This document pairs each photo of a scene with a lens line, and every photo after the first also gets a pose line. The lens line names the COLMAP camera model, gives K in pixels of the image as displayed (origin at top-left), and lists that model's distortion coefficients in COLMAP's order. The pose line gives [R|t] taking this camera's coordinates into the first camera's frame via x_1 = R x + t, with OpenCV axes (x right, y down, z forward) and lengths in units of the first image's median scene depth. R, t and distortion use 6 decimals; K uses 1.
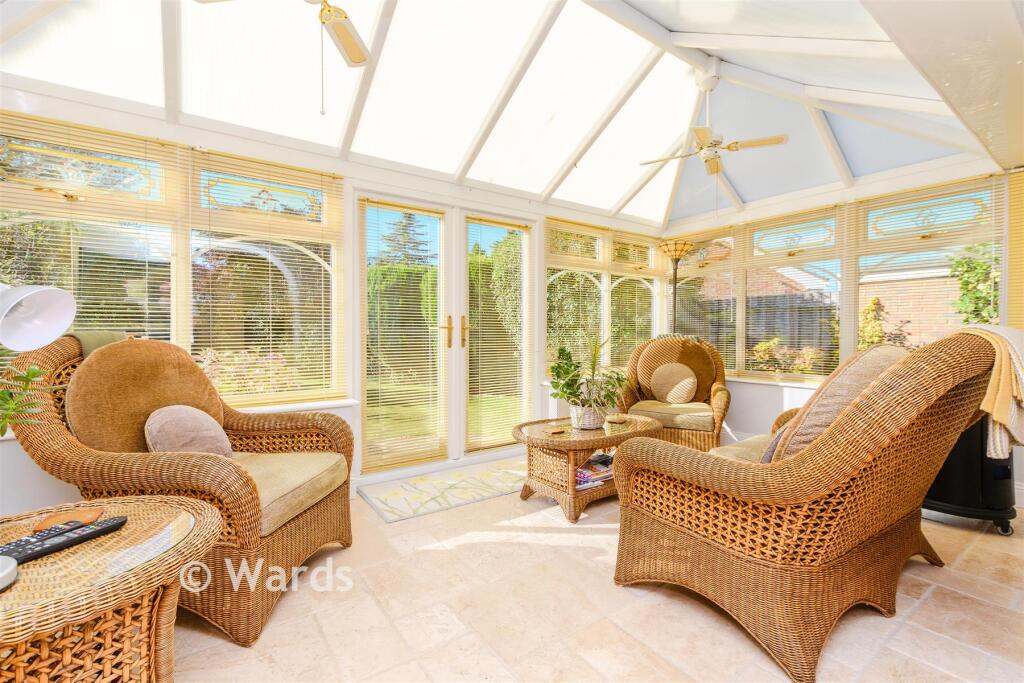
lens RADIAL K [[448.4, 0, 516.4], [0, 448.4, 342.8], [0, 0, 1]] dist [-0.019255, 0.000219]
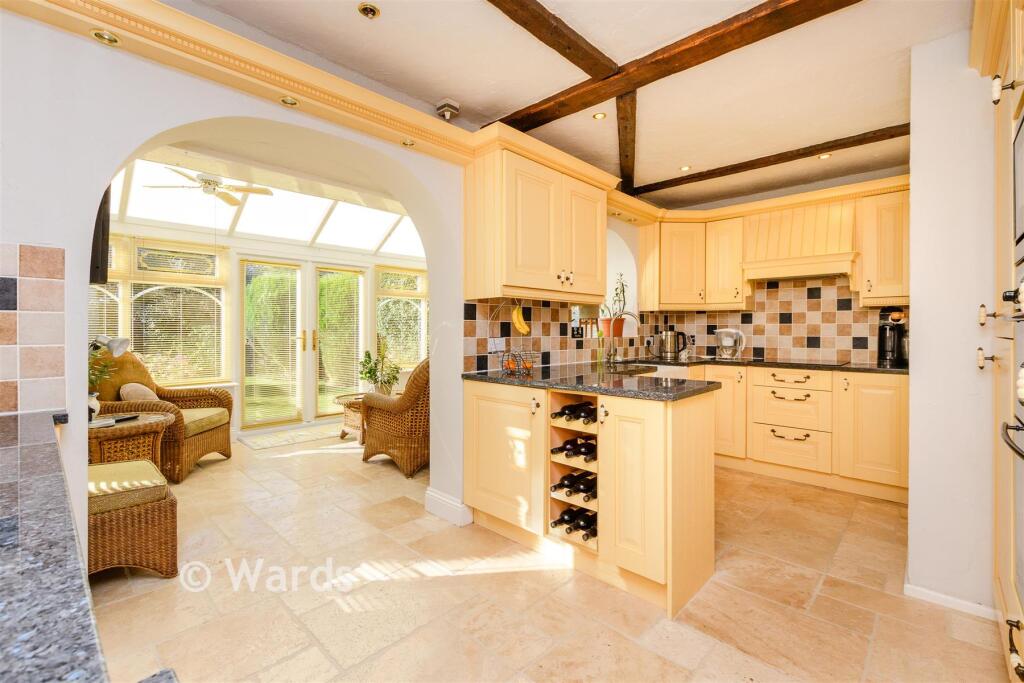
lens RADIAL K [[448.4, 0, 508.7], [0, 448.4, 335.4], [0, 0, 1]] dist [-0.019255, 0.000219]
pose [[0.984992, -0.000280, 0.172599, 0.325280], [0.003209, 0.999856, -0.016690, -0.016969], [-0.172570, 0.016993, 0.984851, -0.748310]]
